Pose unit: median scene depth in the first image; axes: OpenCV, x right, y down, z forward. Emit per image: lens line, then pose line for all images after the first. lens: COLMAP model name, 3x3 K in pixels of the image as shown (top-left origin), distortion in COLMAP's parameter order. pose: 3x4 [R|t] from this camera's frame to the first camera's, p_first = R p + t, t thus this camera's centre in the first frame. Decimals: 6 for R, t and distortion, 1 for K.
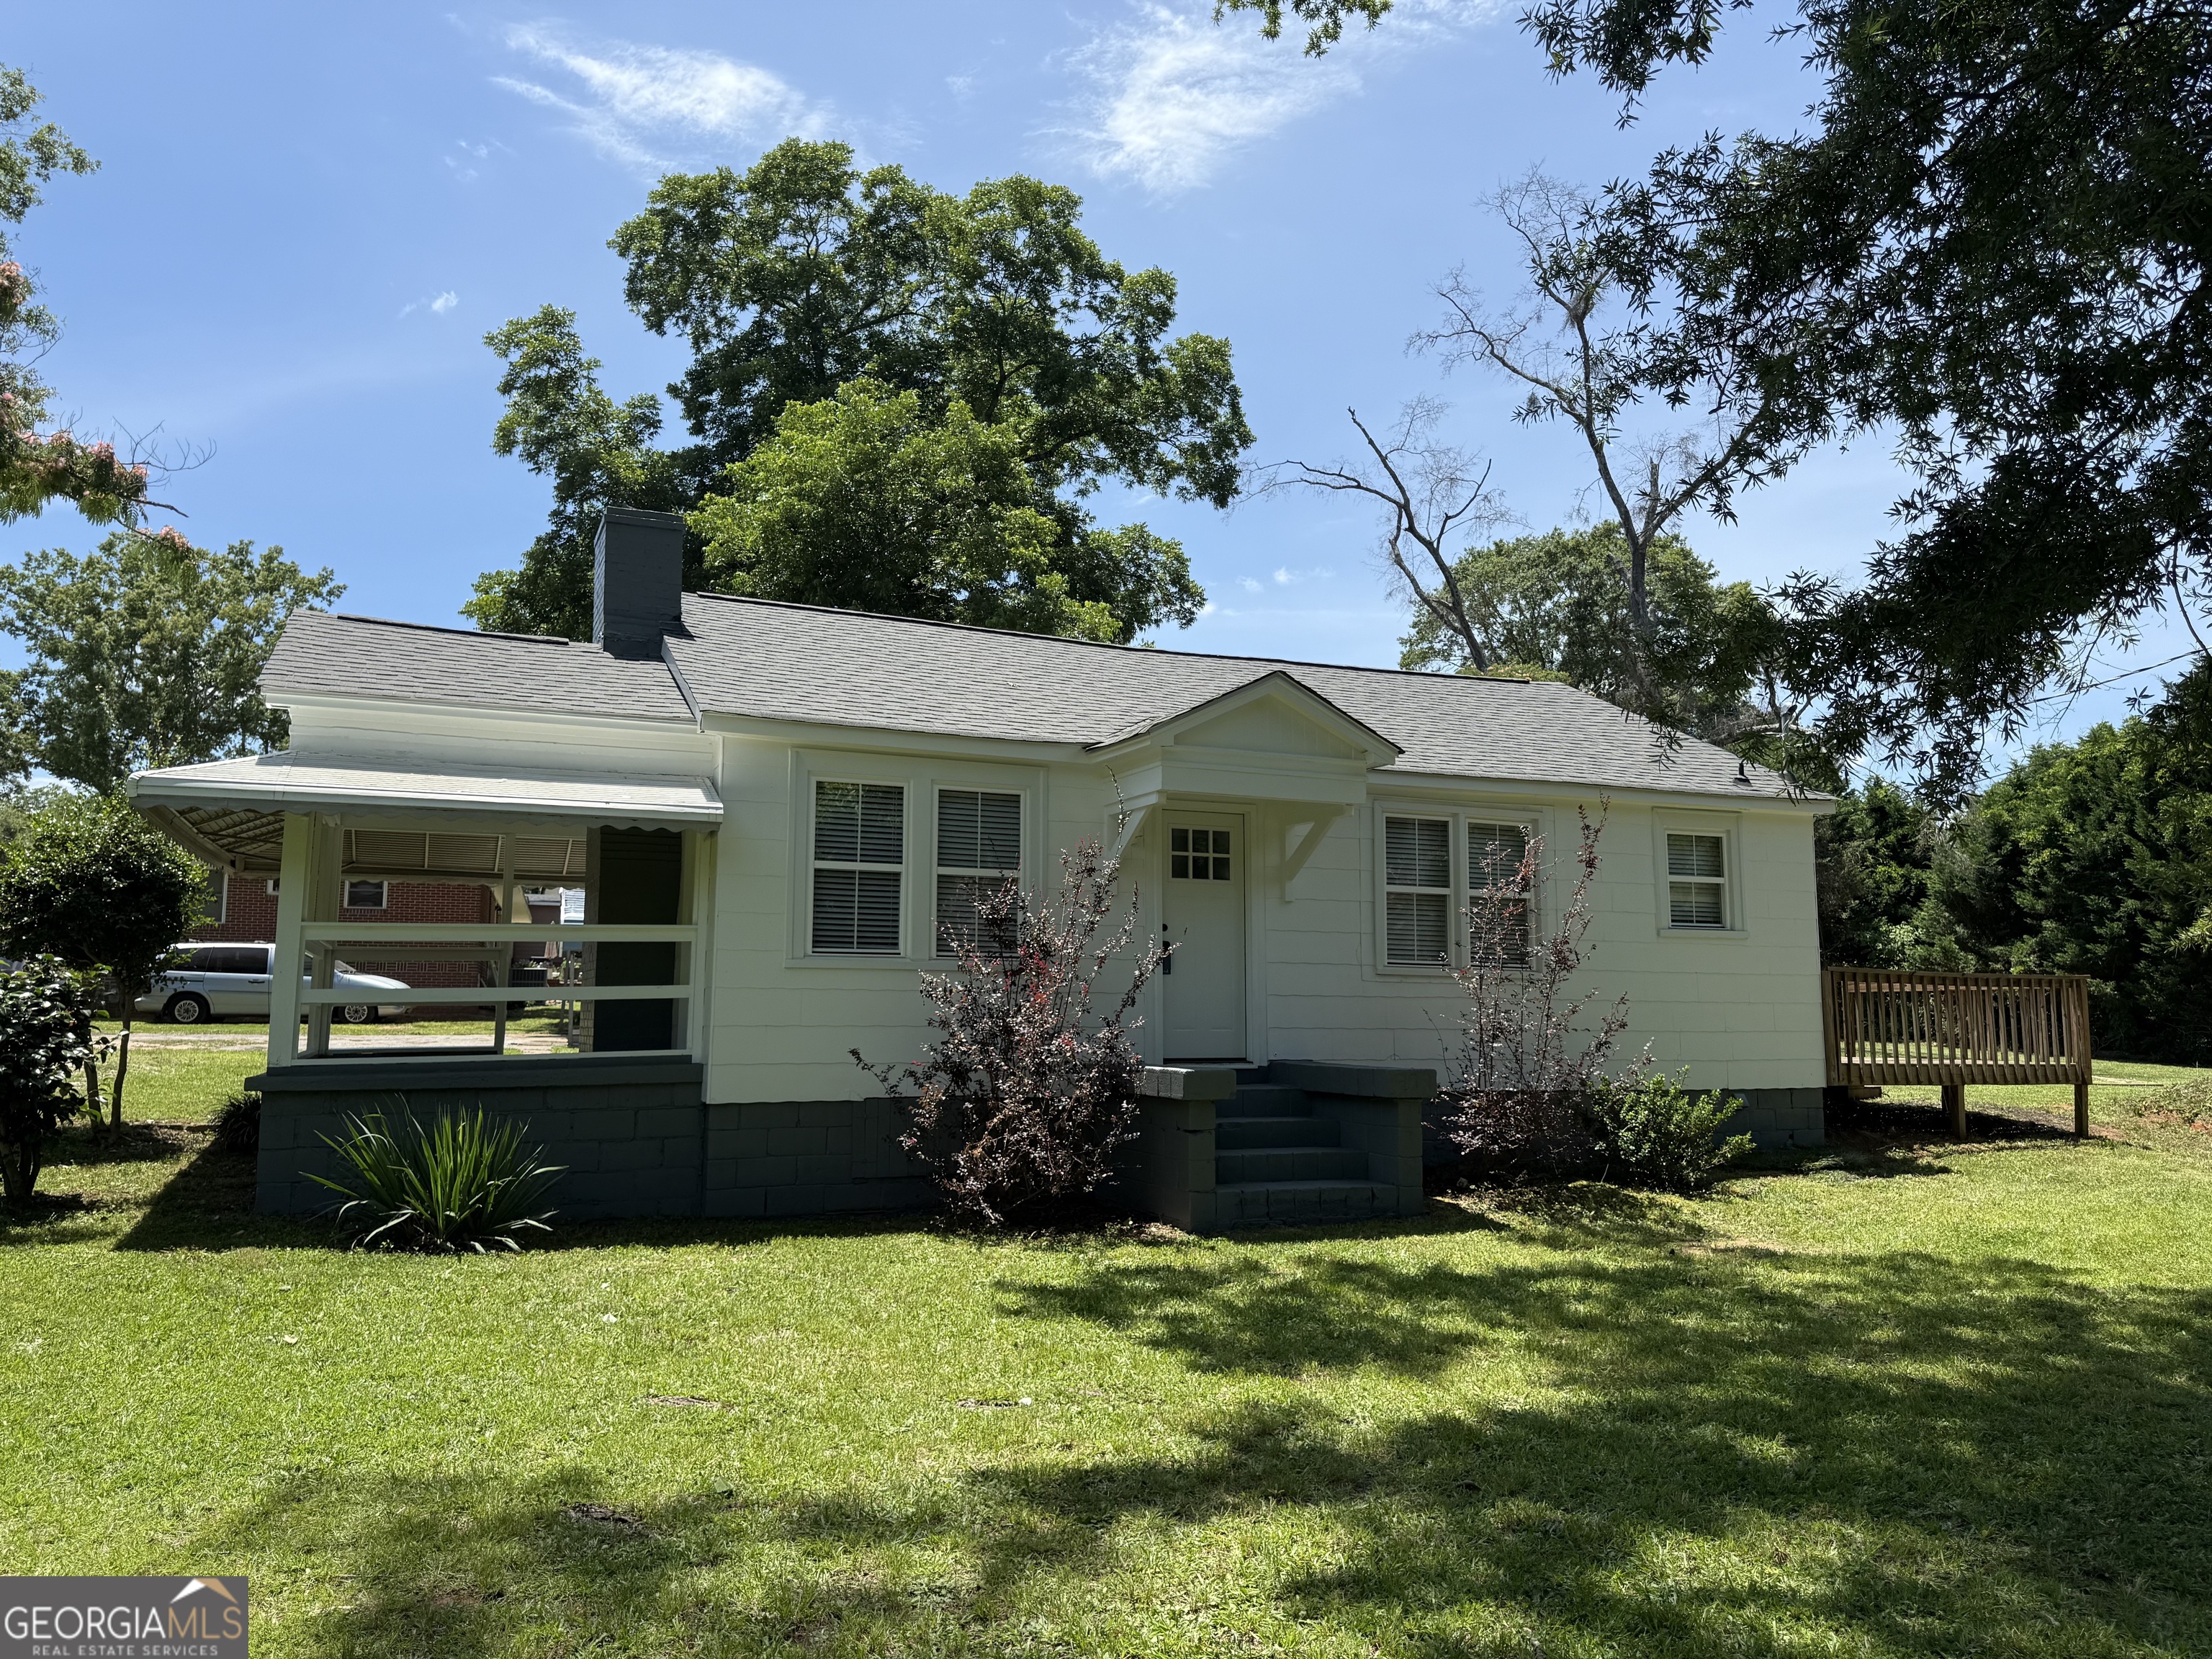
lens RADIAL K [[1526.7, 0, 1099.7], [0, 1526.7, 842.4], [0, 0, 1]] dist [0.073828, -0.089052]
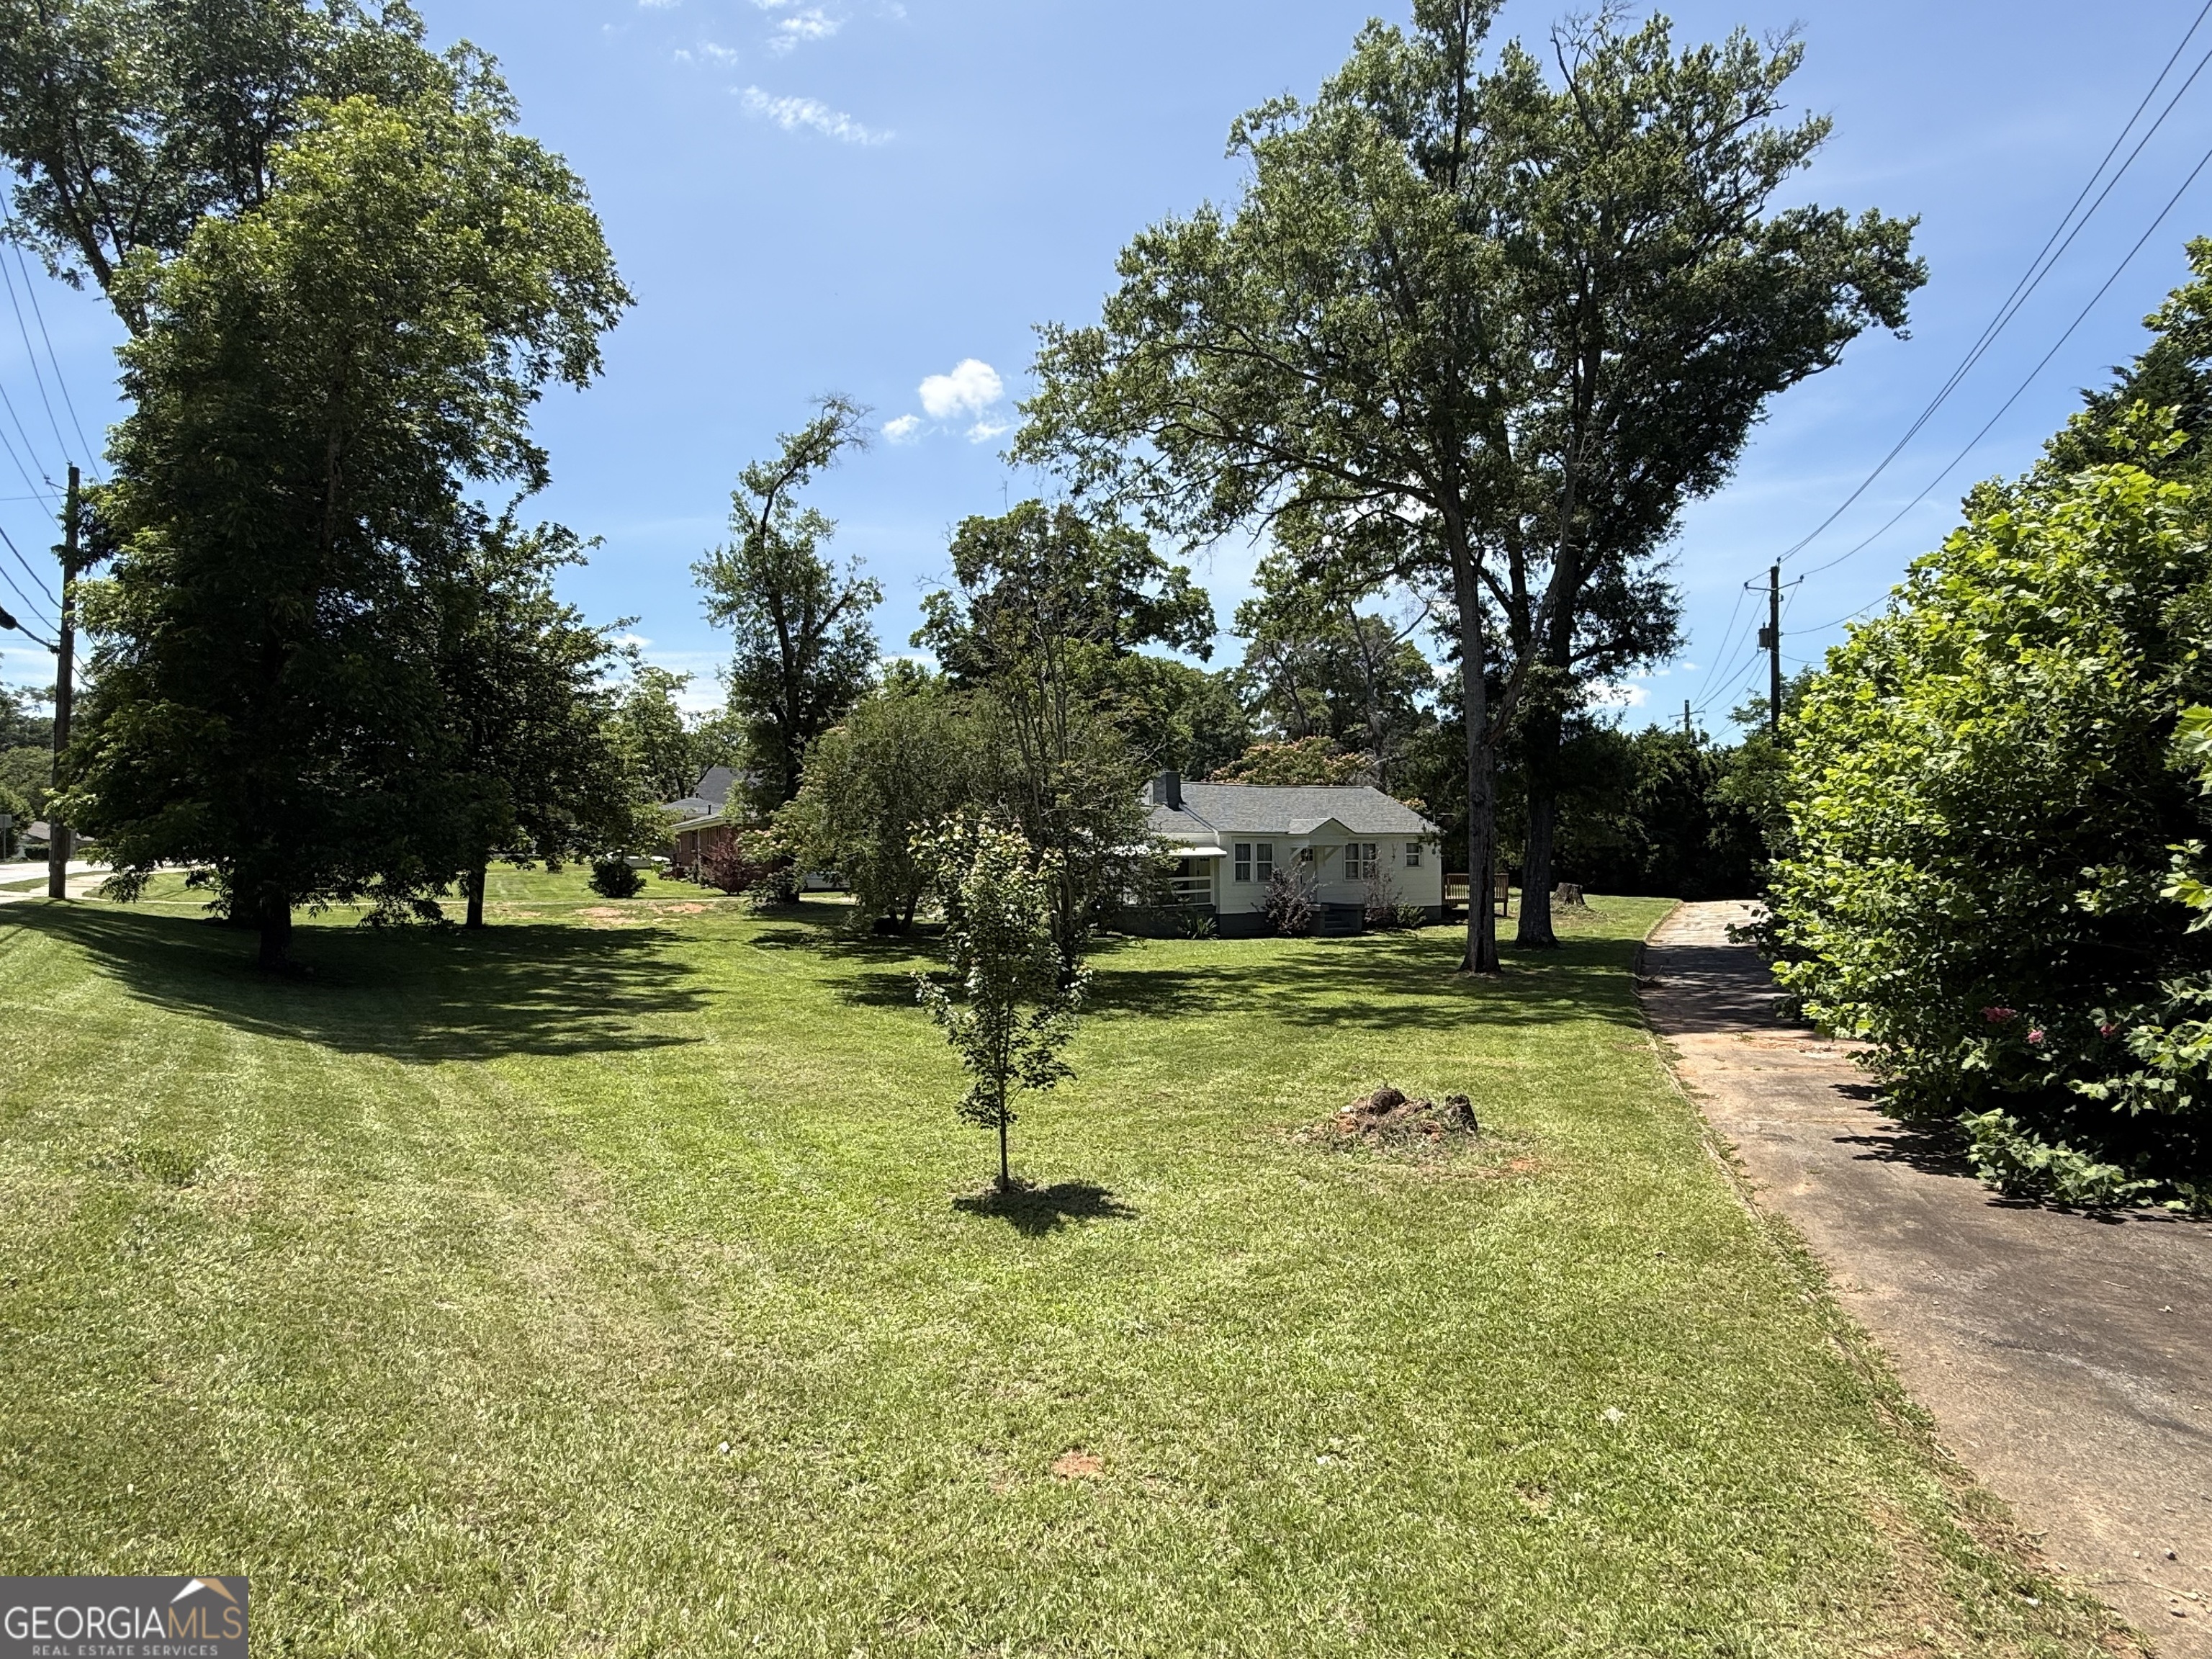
lens RADIAL K [[1178.8, 0, 1102.4], [0, 1178.8, 836.2], [0, 0, 1]] dist [0.001378, -0.000956]
pose [[0.988589, -0.013851, 0.150001, -0.840221], [0.000235, 0.995904, 0.090412, -0.290130], [-0.150639, -0.089345, 0.984543, -1.823196]]
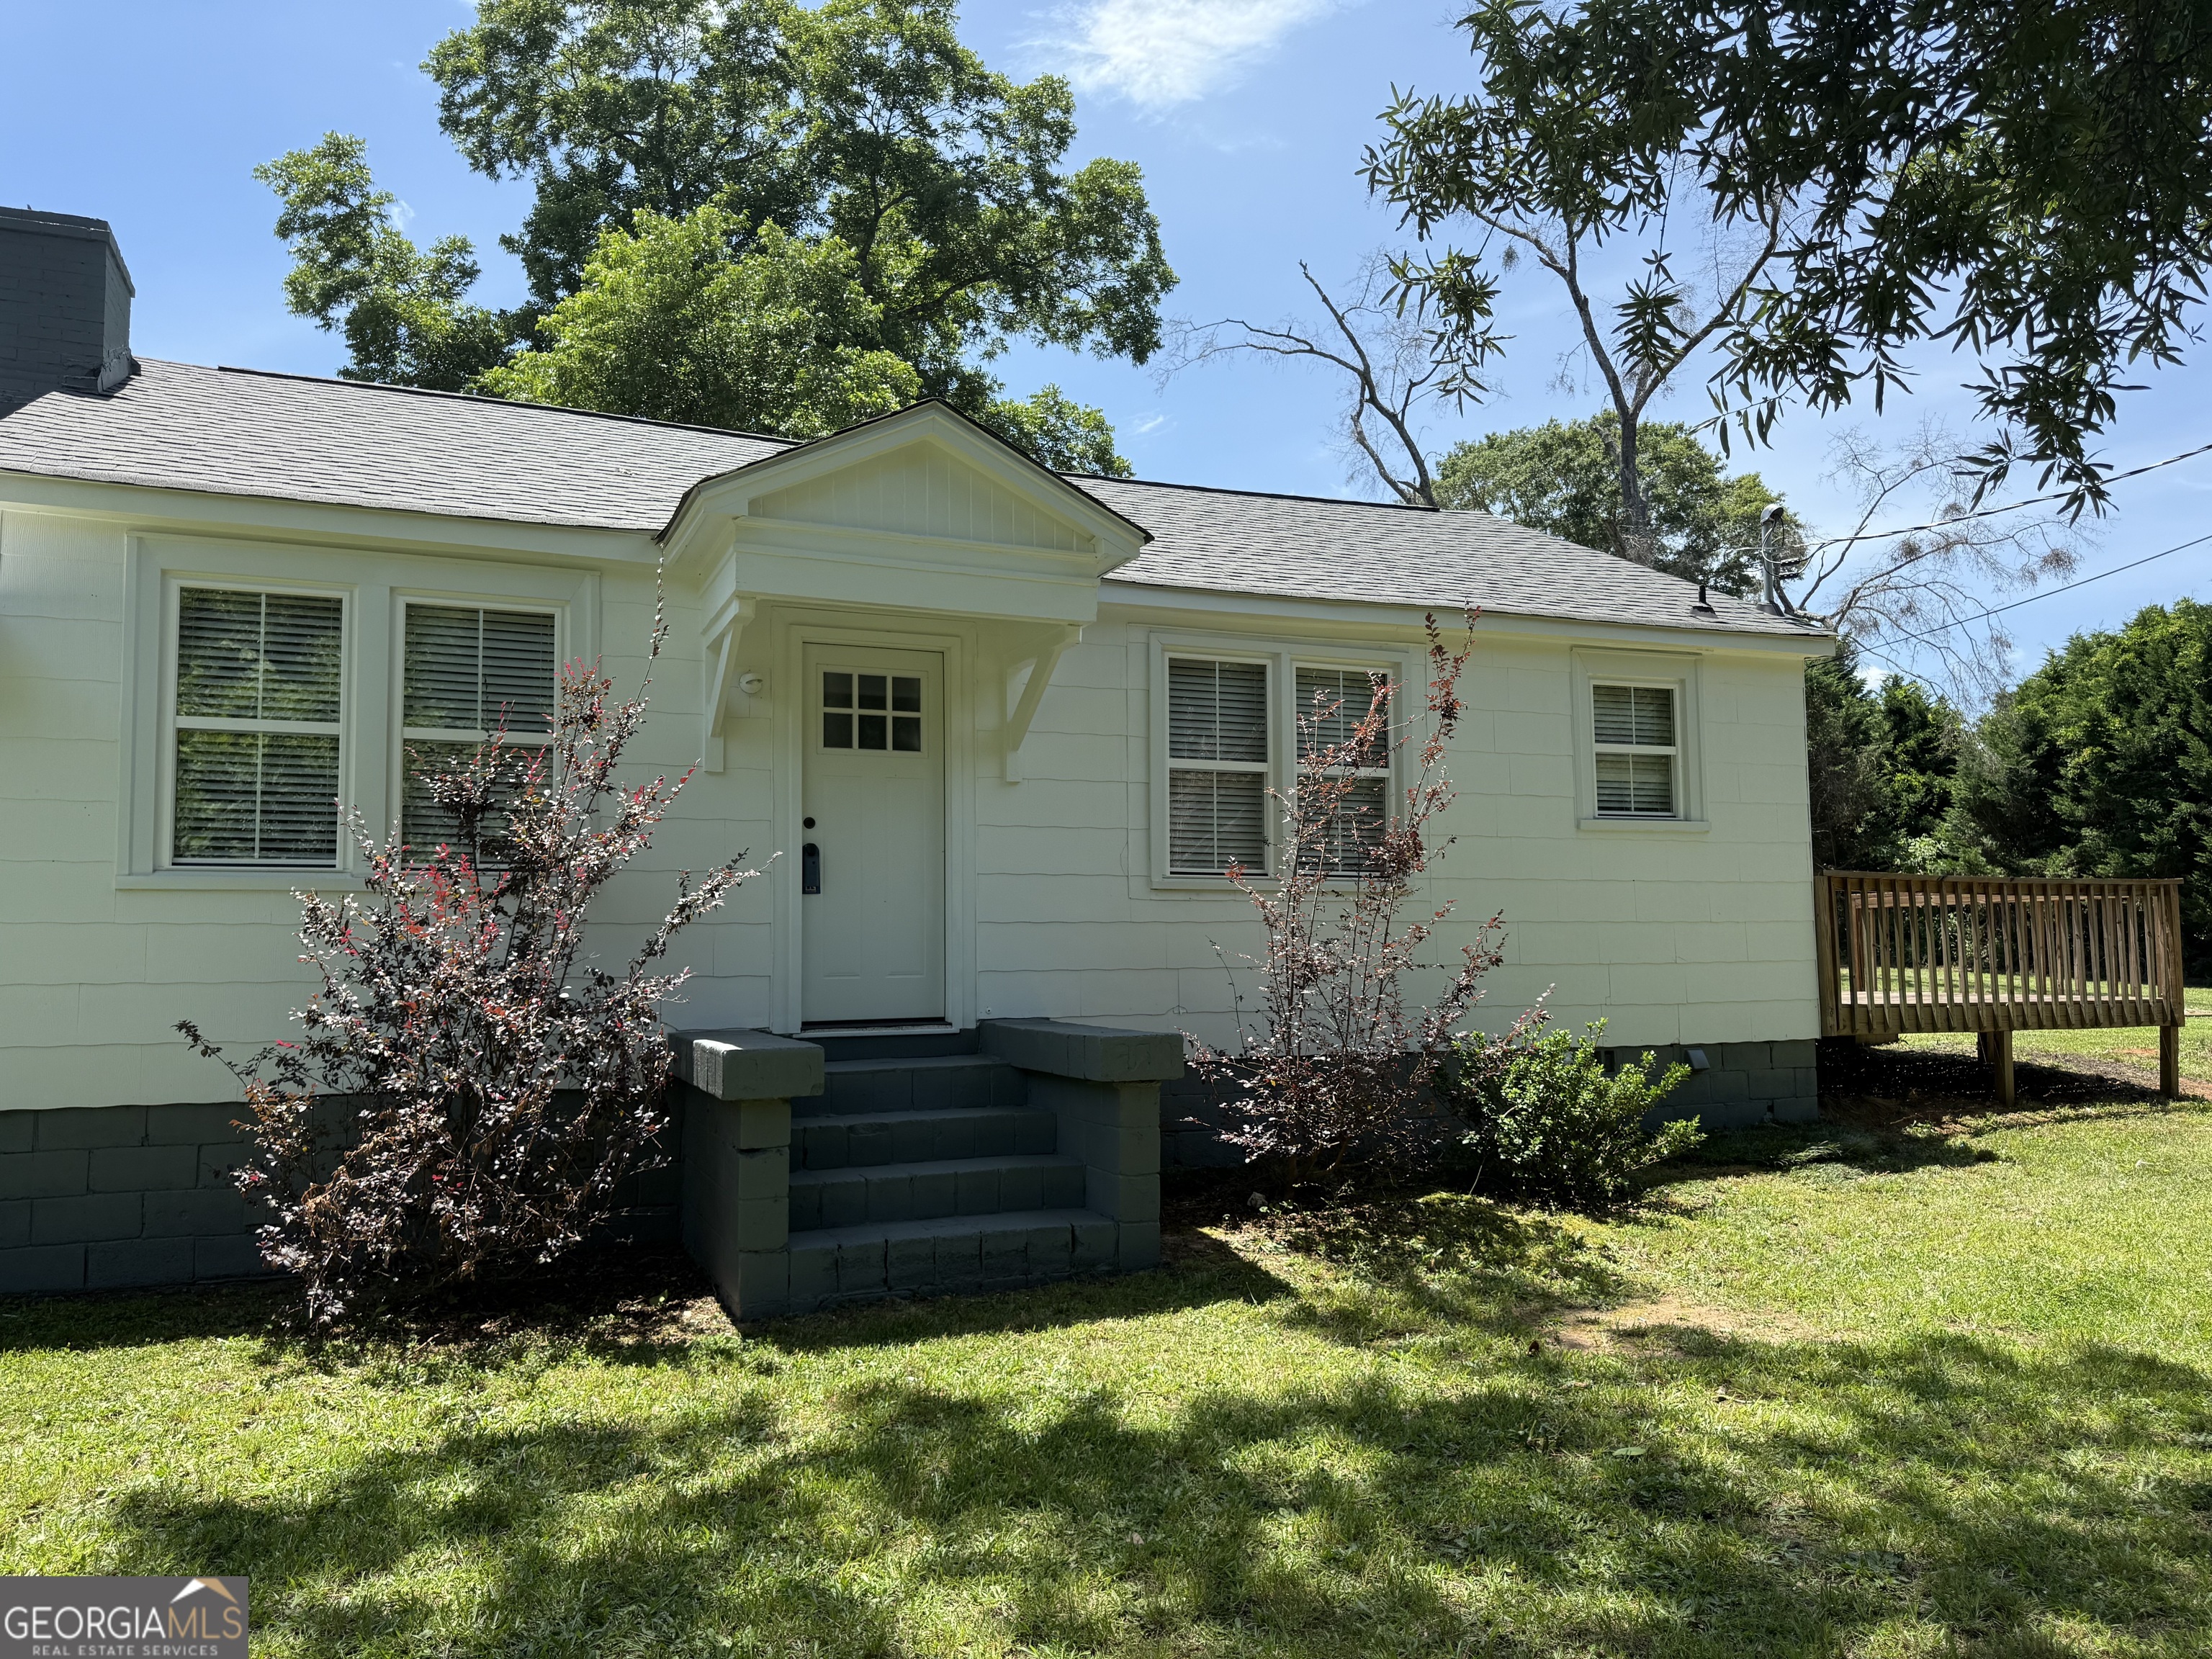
lens RADIAL K [[1526.7, 0, 1102.3], [0, 1526.7, 844.2], [0, 0, 1]] dist [0.073828, -0.089052]
pose [[0.999831, -0.016071, -0.008879, 0.145451], [0.016437, 0.998948, 0.042801, 0.032600], [0.008182, -0.042940, 0.999044, 0.286683]]
